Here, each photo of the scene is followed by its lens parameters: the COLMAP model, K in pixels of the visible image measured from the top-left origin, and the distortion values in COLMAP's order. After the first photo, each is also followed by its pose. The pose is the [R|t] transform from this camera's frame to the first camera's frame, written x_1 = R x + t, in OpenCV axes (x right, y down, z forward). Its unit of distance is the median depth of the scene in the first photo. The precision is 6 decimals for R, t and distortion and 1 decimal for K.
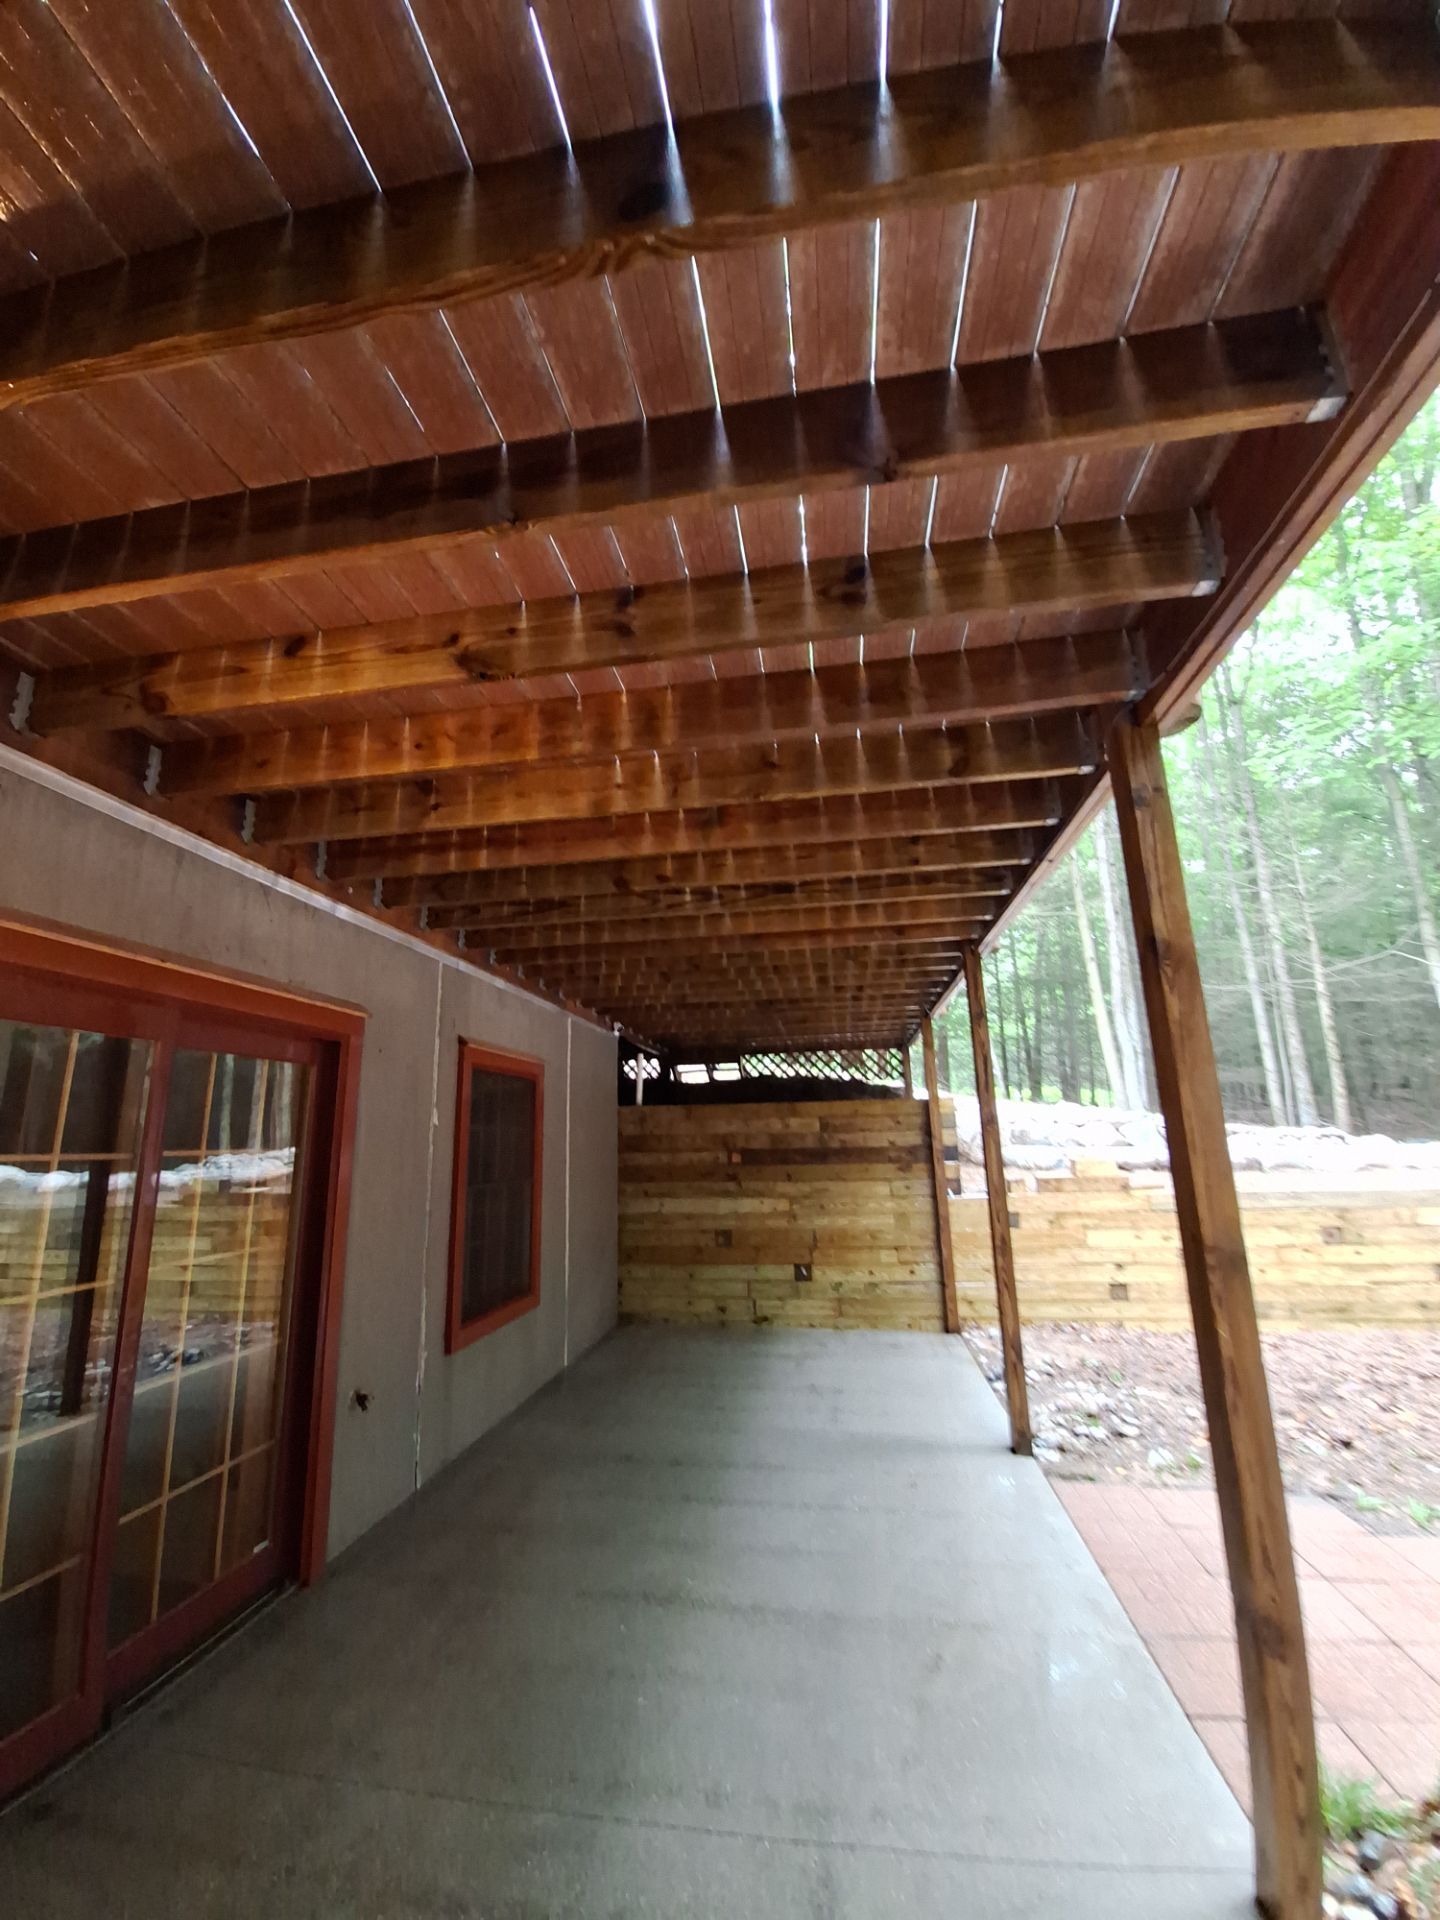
lens RADIAL K [[741.9, 0, 715.5], [0, 741.9, 964.4], [0, 0, 1]] dist [0.001876, -0.011479]
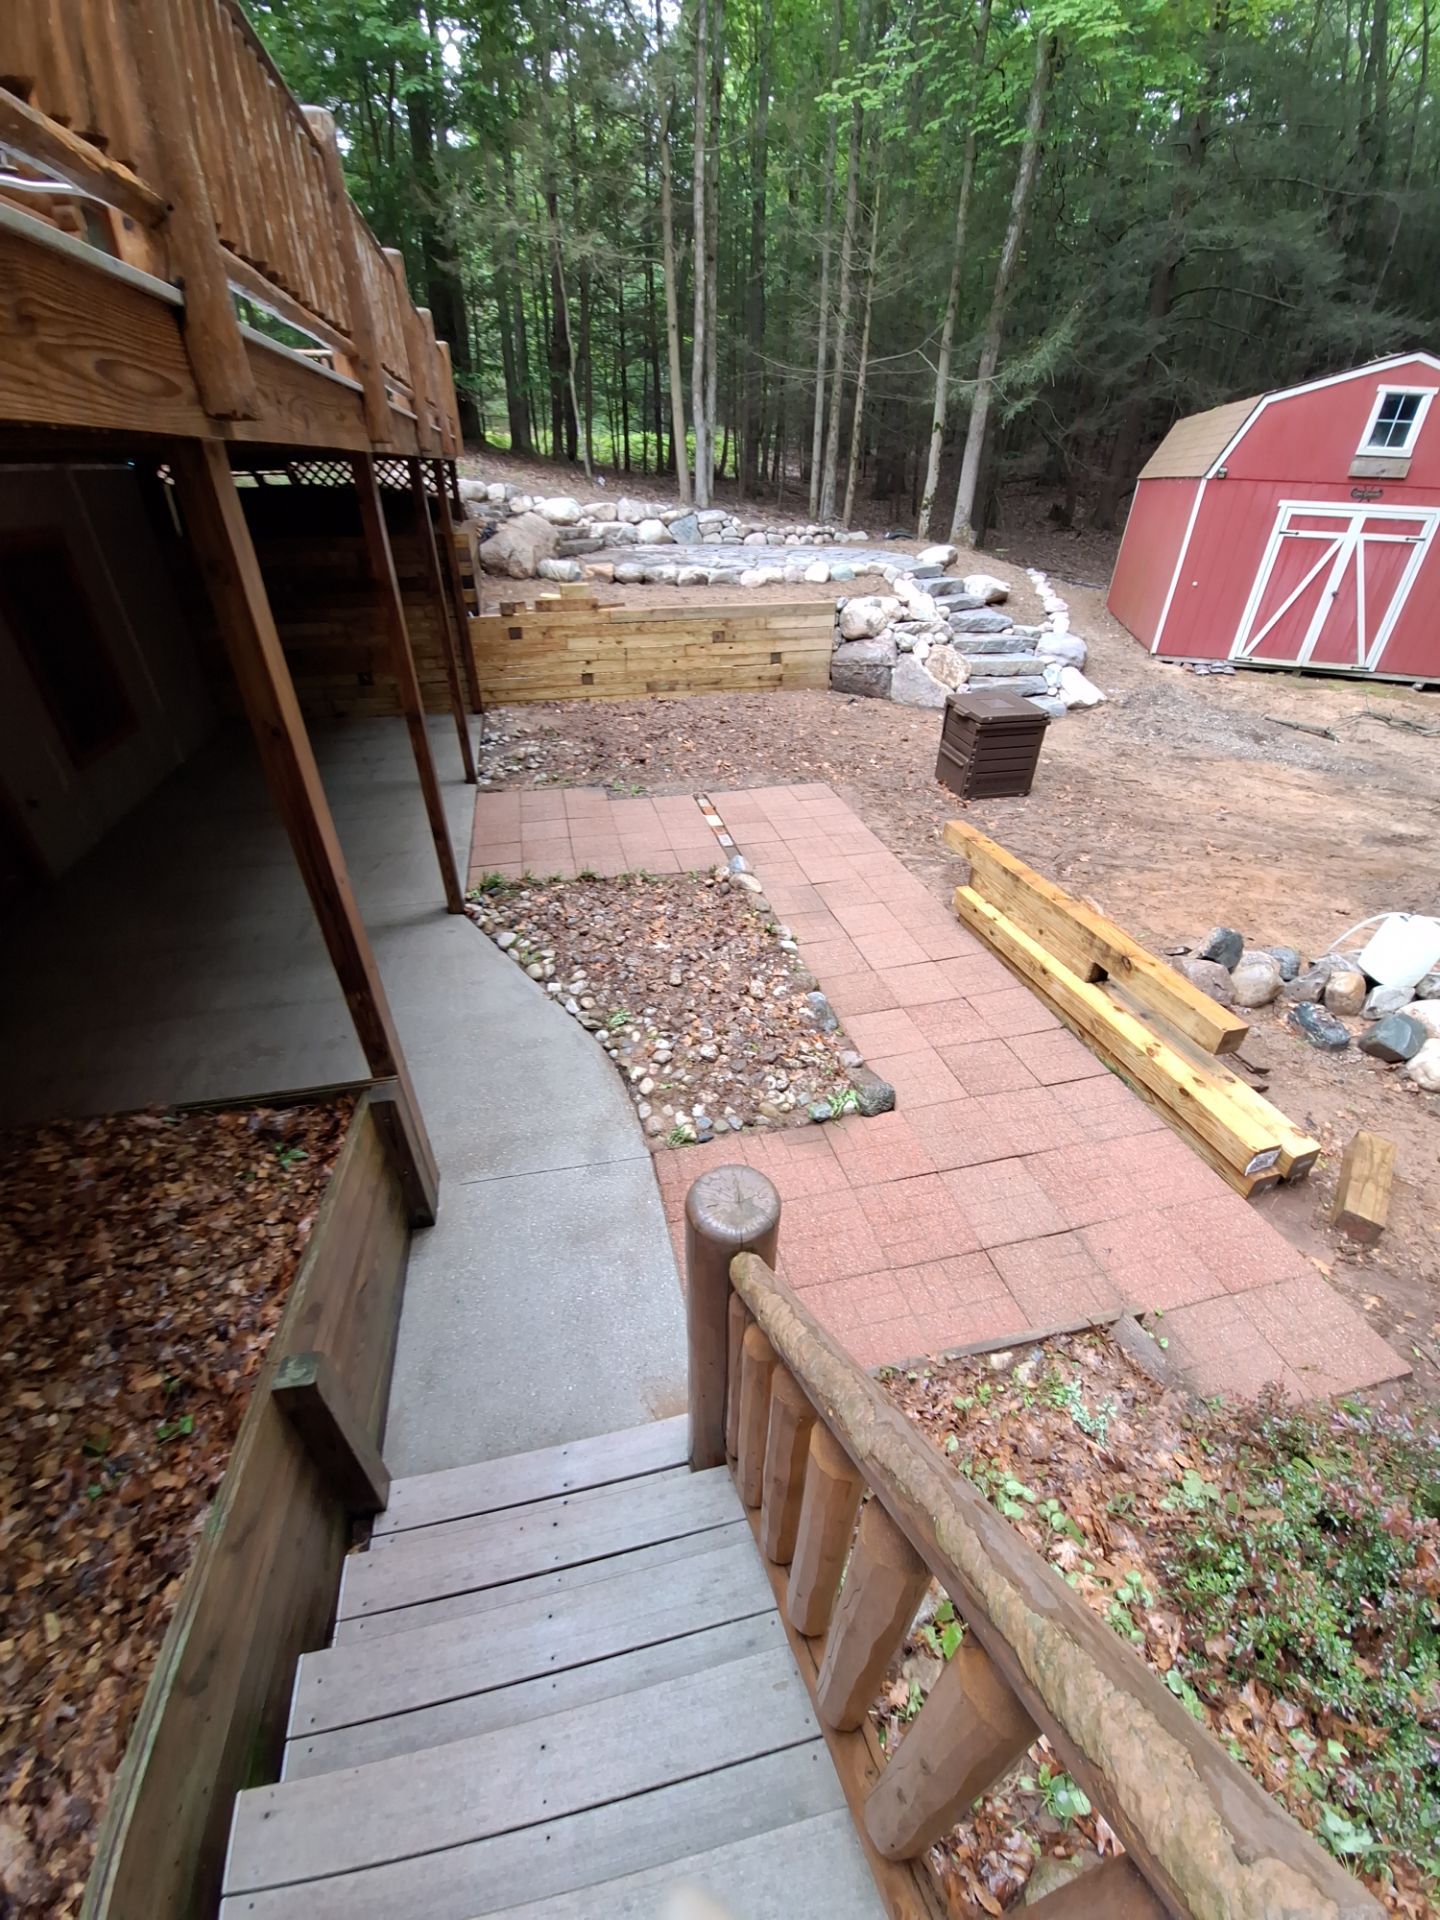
lens RADIAL K [[752.2, 0, 711.5], [0, 752.2, 957.2], [0, 0, 1]] dist [-0.010299, -0.006554]
pose [[0.926245, -0.189342, 0.325914, 0.261675], [-0.105583, 0.699718, 0.706574, -0.408005], [-0.361832, -0.688872, 0.628119, -0.671872]]
